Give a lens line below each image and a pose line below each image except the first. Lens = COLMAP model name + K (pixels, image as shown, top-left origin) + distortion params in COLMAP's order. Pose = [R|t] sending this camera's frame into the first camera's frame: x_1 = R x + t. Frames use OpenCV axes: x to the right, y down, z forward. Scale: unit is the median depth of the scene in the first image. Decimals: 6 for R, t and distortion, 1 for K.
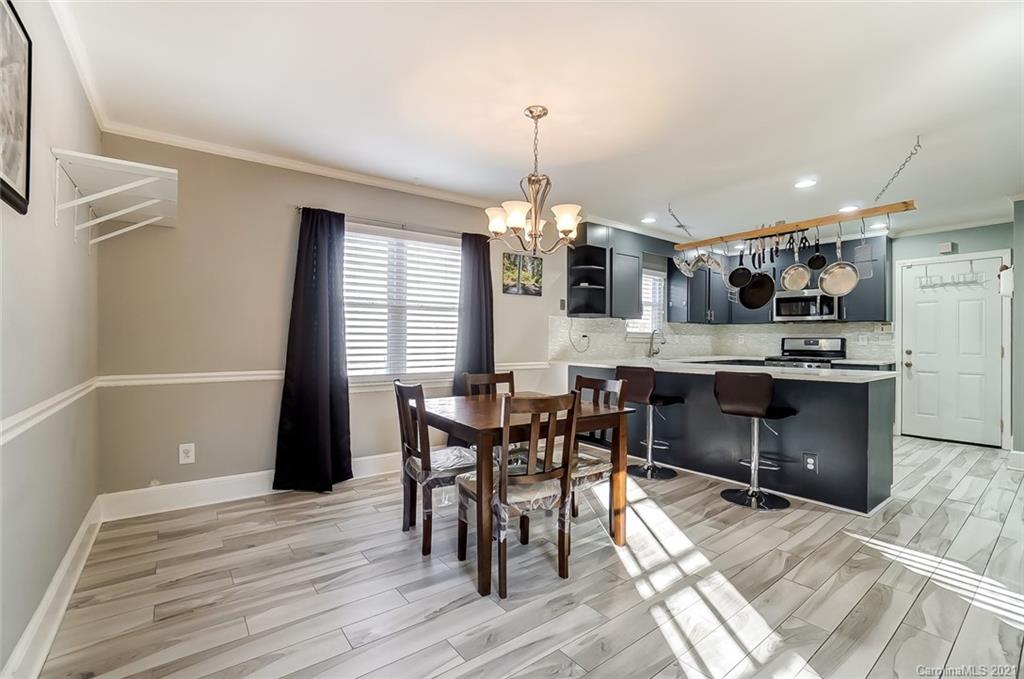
lens RADIAL K [[449.3, 0, 498.1], [0, 449.3, 338.4], [0, 0, 1]] dist [-0.069313, 0.023909]
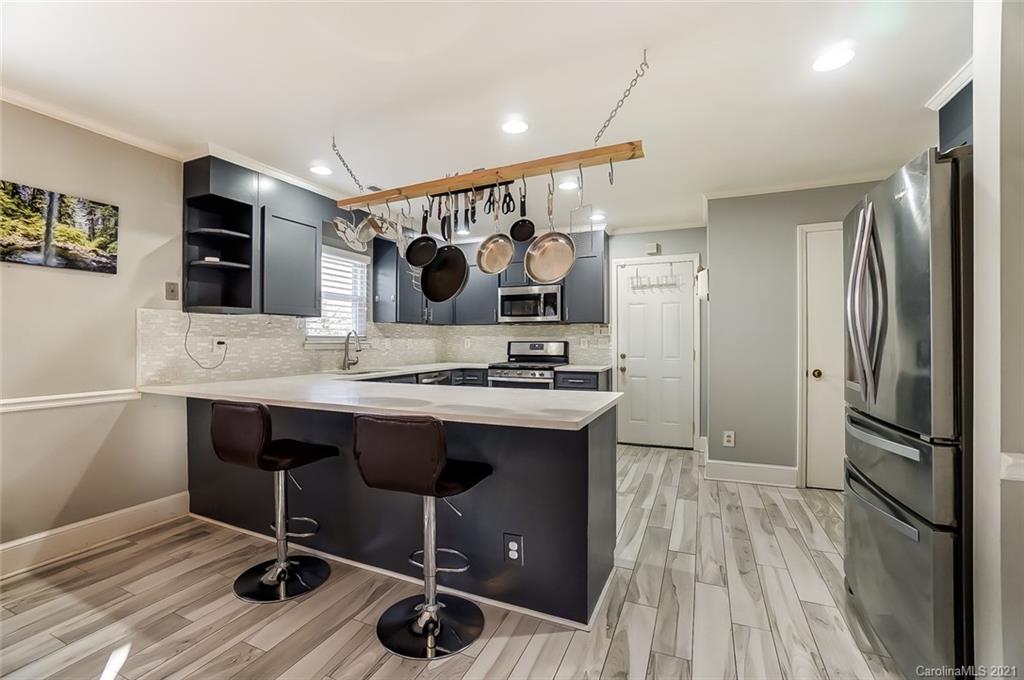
lens RADIAL K [[449.3, 0, 498.1], [0, 449.3, 338.9], [0, 0, 1]] dist [-0.069313, 0.023909]
pose [[0.873883, -0.006195, 0.486098, 0.244429], [0.005911, 0.999980, 0.002117, -0.010047], [-0.486101, 0.001023, 0.873902, 0.283086]]
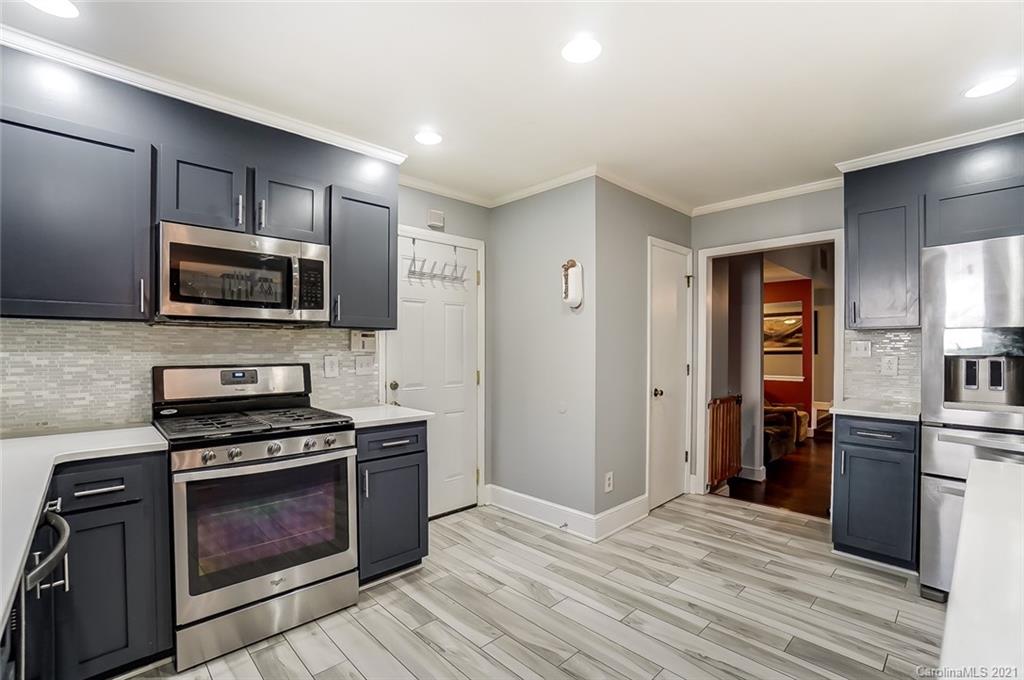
lens RADIAL K [[460.2, 0, 501.6], [0, 460.2, 344.5], [0, 0, 1]] dist [-0.069469, 0.025764]
pose [[-0.117058, 0.001412, 0.993124, 0.348383], [-0.003255, 0.999993, -0.001806, -0.022841], [-0.993120, -0.003444, -0.117053, 0.971791]]
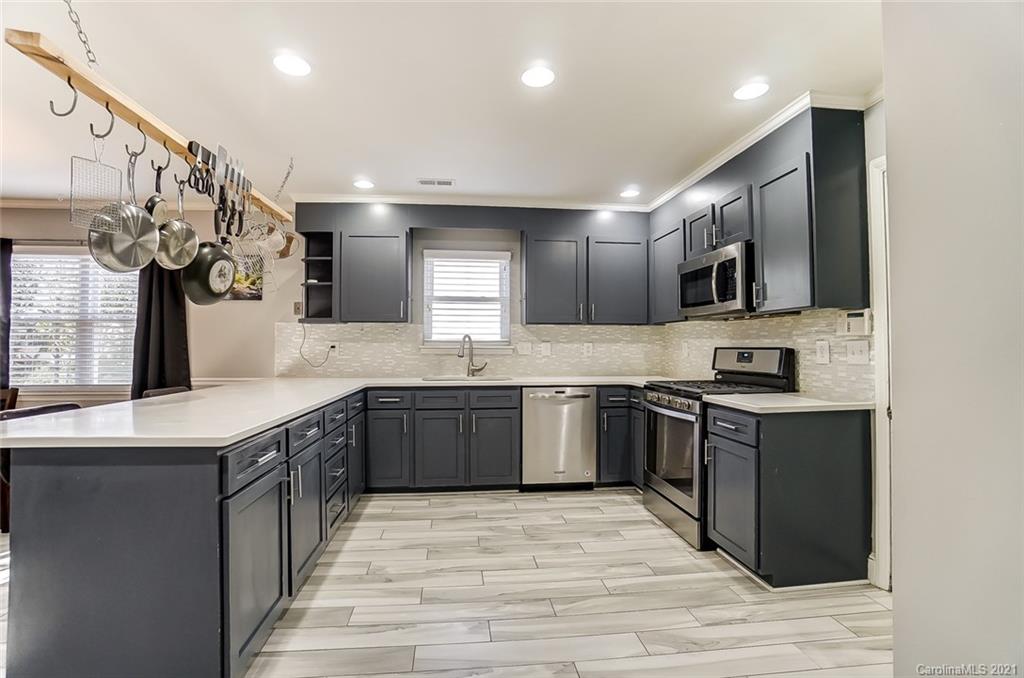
lens RADIAL K [[449.3, 0, 498.1], [0, 449.3, 337.9], [0, 0, 1]] dist [-0.069313, 0.023909]
pose [[0.861079, -0.014133, -0.508274, 0.875412], [0.004512, 0.999787, -0.020157, -0.003701], [0.508451, 0.015064, 0.860959, 0.495641]]
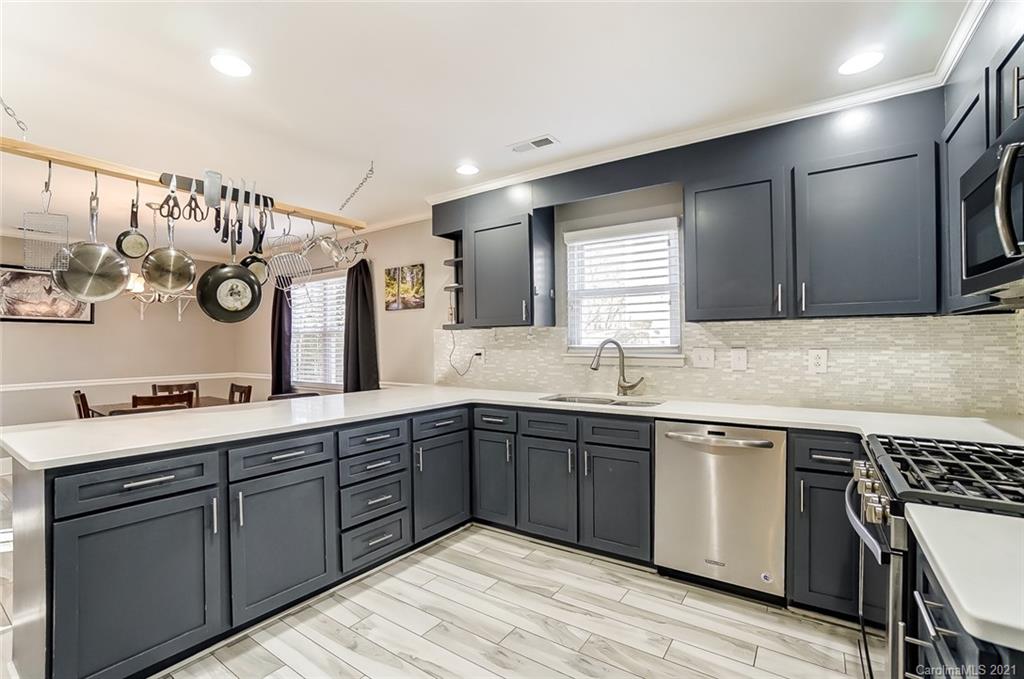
lens RADIAL K [[460.2, 0, 501.6], [0, 460.2, 344.0], [0, 0, 1]] dist [-0.069469, 0.025764]
pose [[0.324410, -0.008125, -0.945882, 0.946788], [0.010019, 0.999937, -0.005153, -0.018023], [0.945864, -0.007805, 0.324471, 0.828726]]
